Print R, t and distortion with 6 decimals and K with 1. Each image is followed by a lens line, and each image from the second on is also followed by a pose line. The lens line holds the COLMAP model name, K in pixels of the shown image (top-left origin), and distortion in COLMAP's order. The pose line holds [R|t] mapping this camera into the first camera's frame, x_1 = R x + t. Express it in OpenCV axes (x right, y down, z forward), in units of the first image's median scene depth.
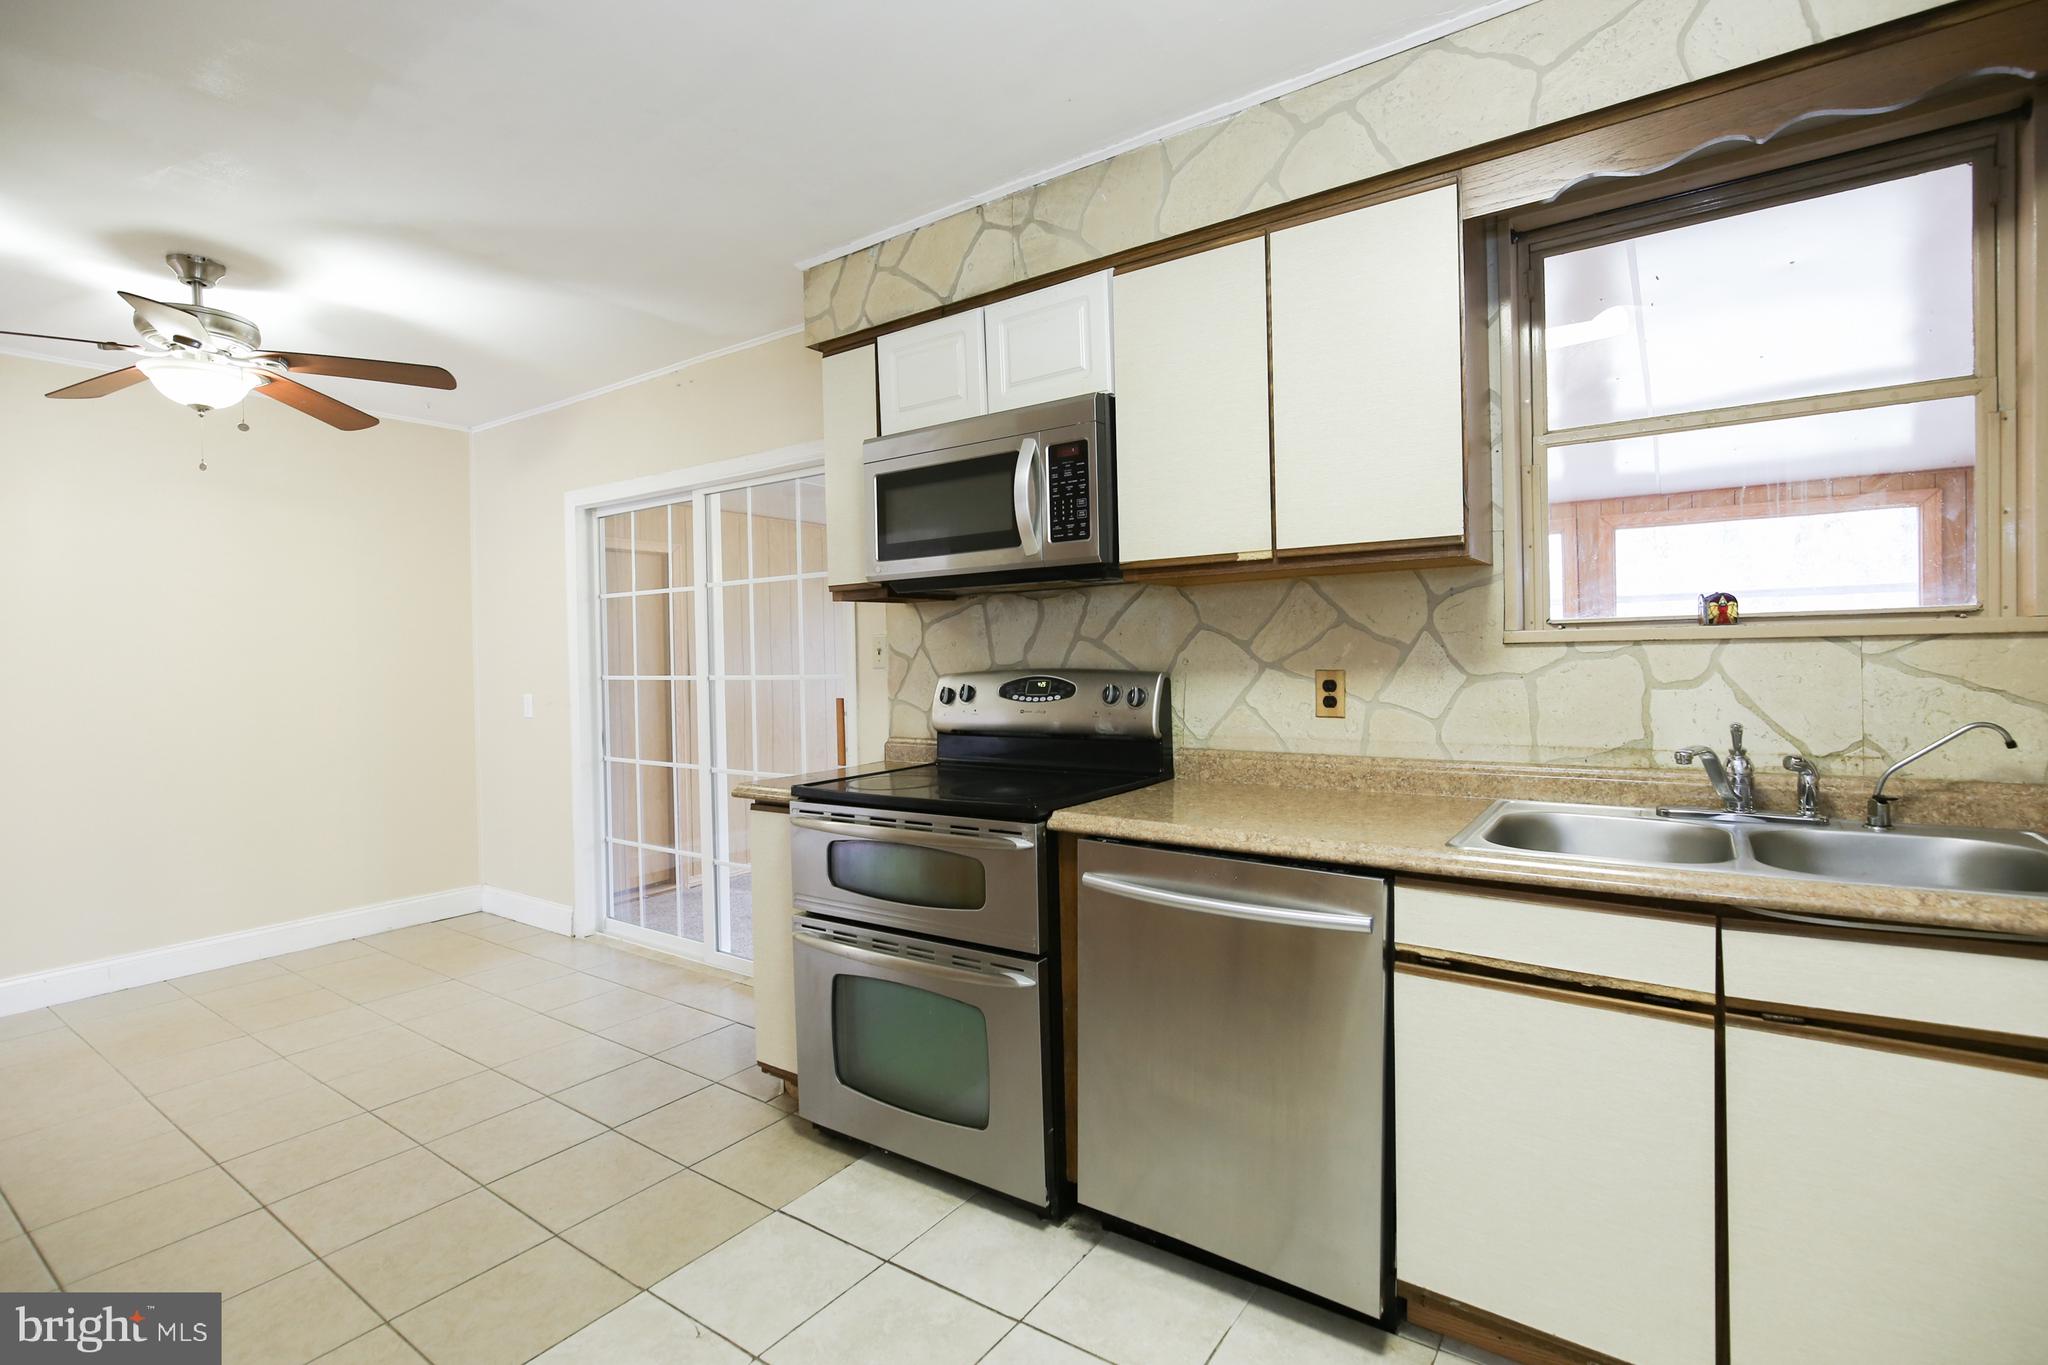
lens RADIAL K [[963.7, 0, 1034.9], [0, 963.7, 661.3], [0, 0, 1]] dist [-0.000910, -0.000109]
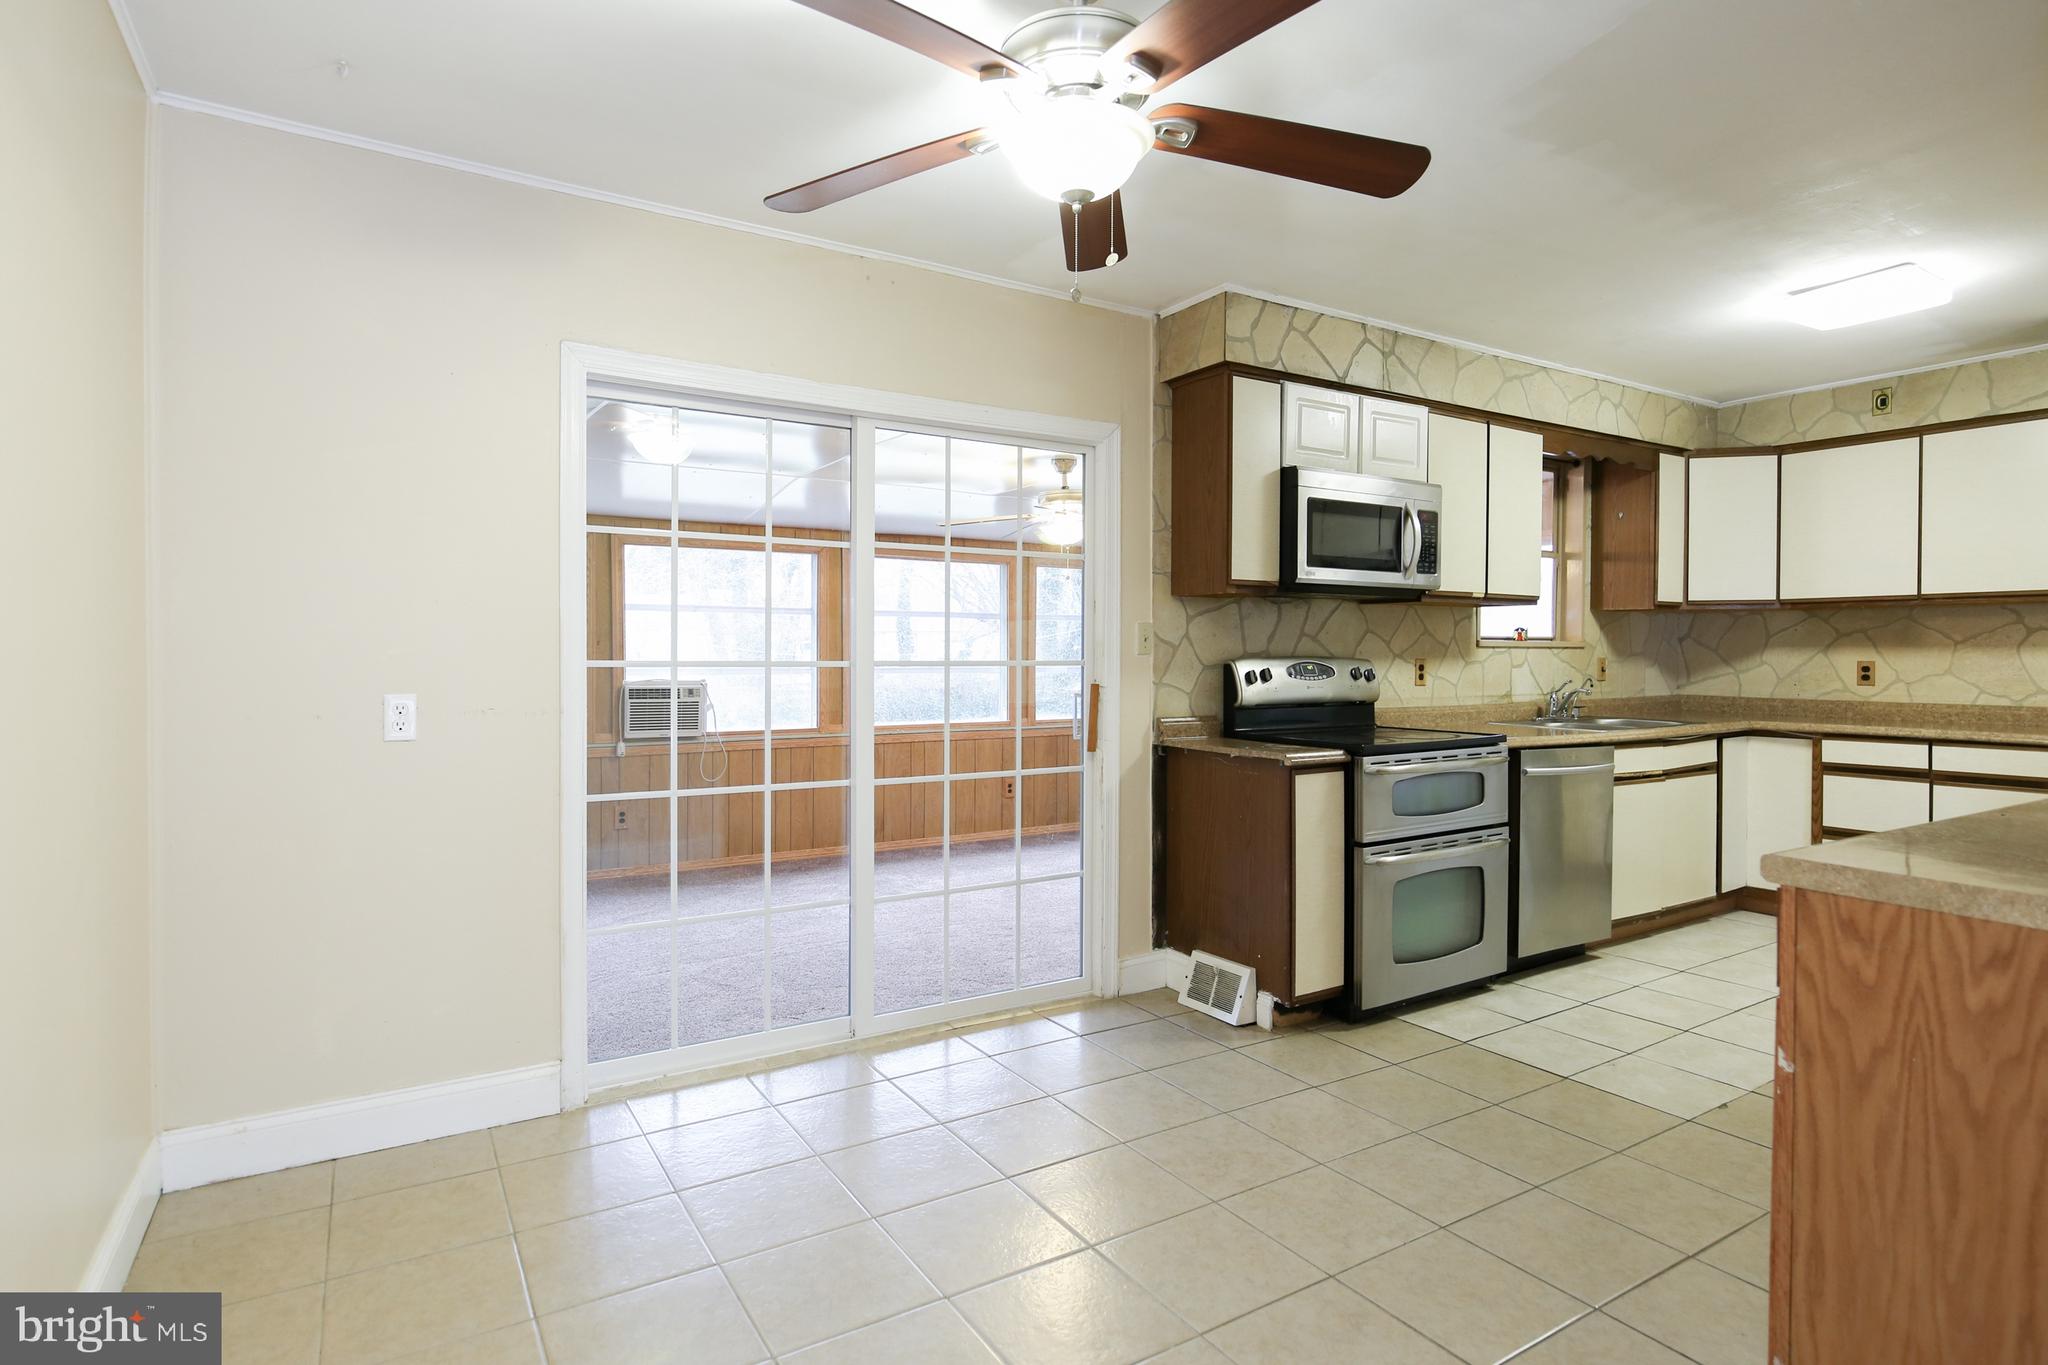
lens RADIAL K [[1055.8, 0, 1014.7], [0, 1055.8, 661.5], [0, 0, 1]] dist [-0.002735, -0.000176]
pose [[0.394998, 0.015478, 0.918551, -1.557849], [-0.003003, 0.999874, -0.015557, 0.040896], [-0.918677, 0.003386, 0.394995, 0.810096]]
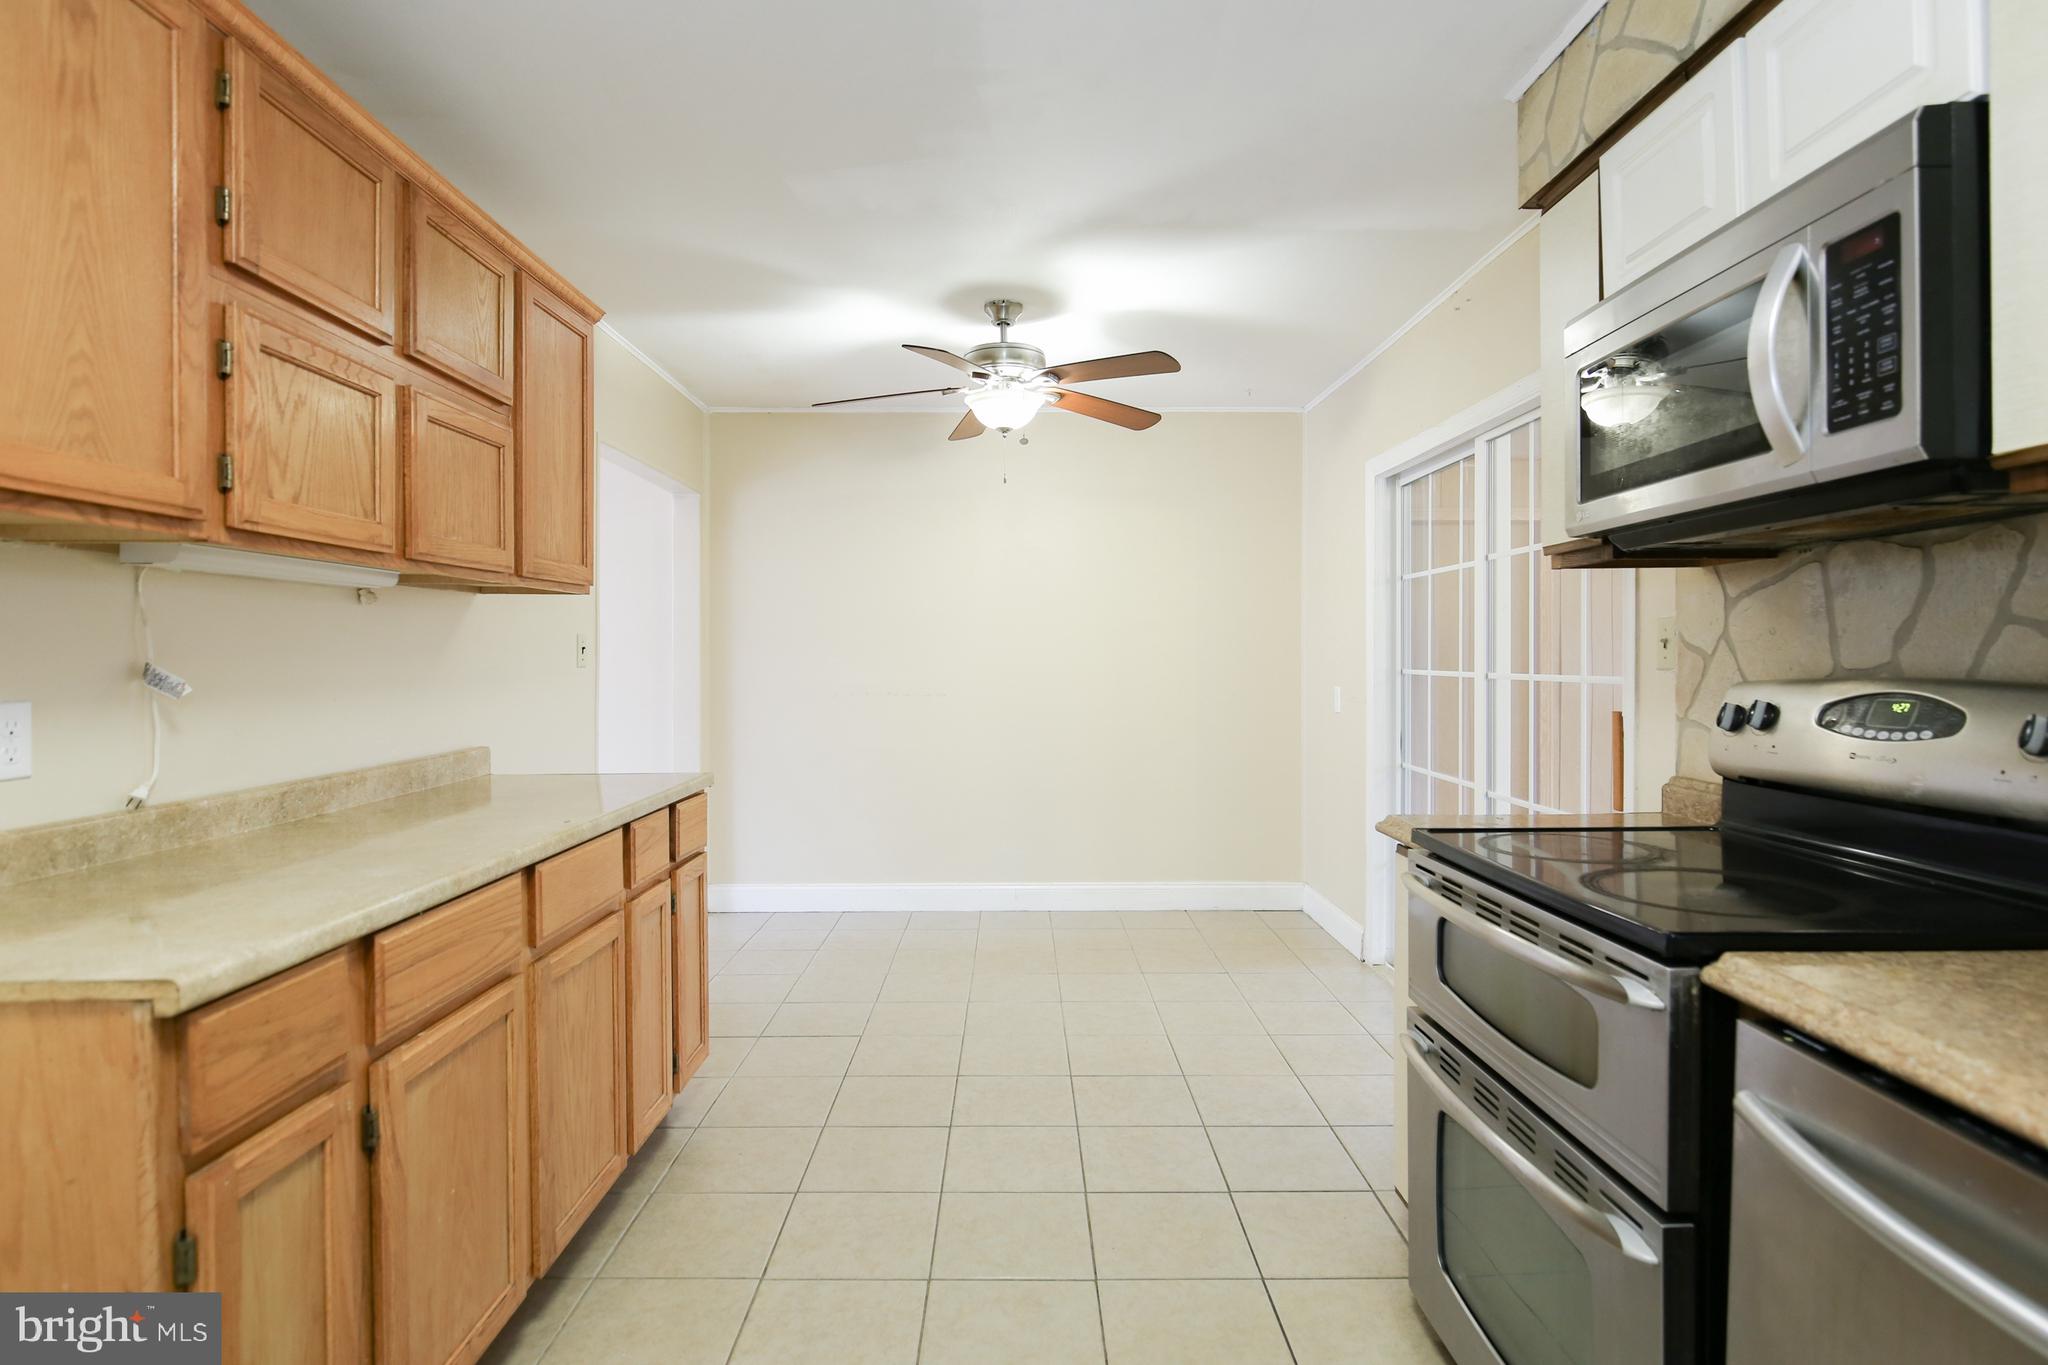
lens RADIAL K [[1055.8, 0, 1014.7], [0, 1055.8, 661.5], [0, 0, 1]] dist [-0.002735, -0.000176]
pose [[0.577029, 0.022656, -0.816409, 0.200781], [-0.015929, 0.999737, 0.016485, -0.003109], [0.816568, 0.003493, 0.577239, 0.278367]]
